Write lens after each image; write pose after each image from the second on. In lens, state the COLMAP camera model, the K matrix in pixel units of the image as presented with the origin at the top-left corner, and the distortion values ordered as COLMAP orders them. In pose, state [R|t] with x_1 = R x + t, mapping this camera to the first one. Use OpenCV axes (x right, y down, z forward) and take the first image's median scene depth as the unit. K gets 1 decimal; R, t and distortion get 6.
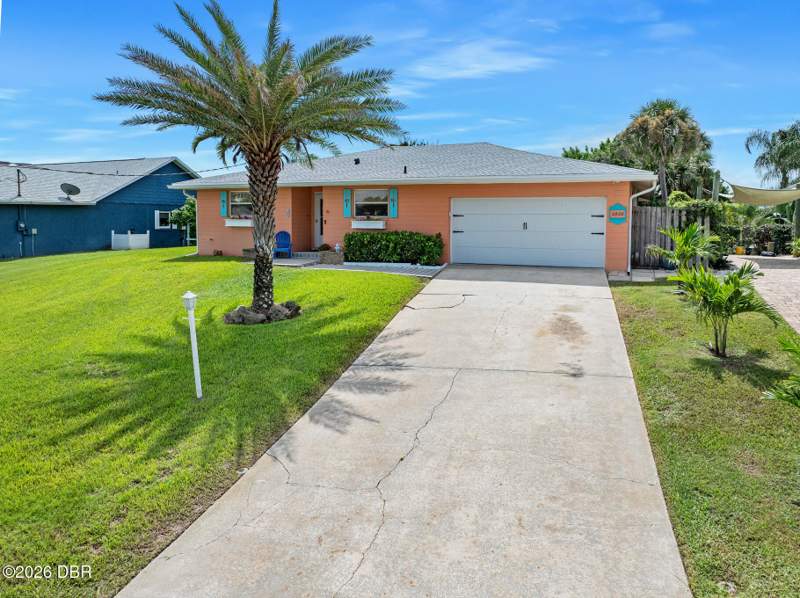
lens RADIAL K [[595.4, 0, 400.0], [0, 595.4, 299.0], [0, 0, 1]] dist [-0.011507, -0.003205]
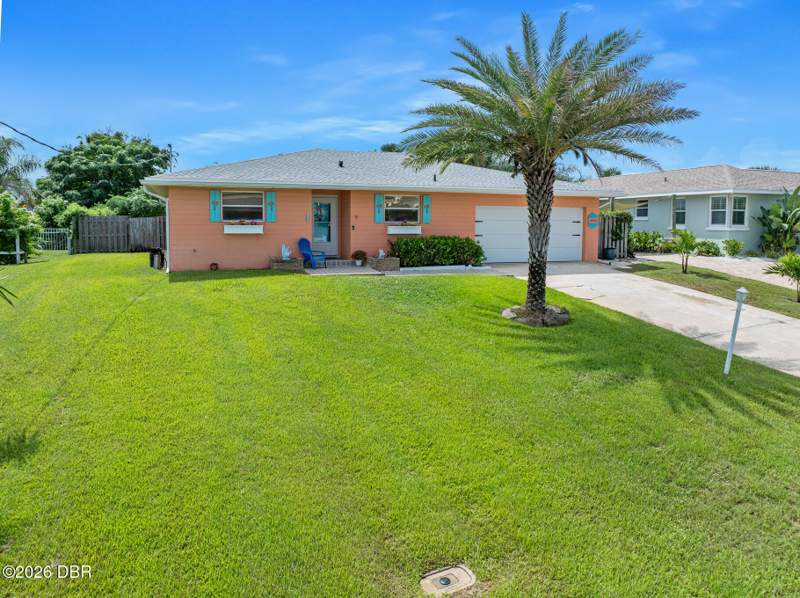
lens RADIAL K [[595.4, 0, 400.0], [0, 595.4, 299.0], [0, 0, 1]] dist [-0.011507, -0.003205]
pose [[0.716494, -0.090877, 0.691649, -0.798466], [0.092297, 0.995111, 0.035137, -0.046053], [-0.691461, 0.038661, 0.721379, 0.289455]]
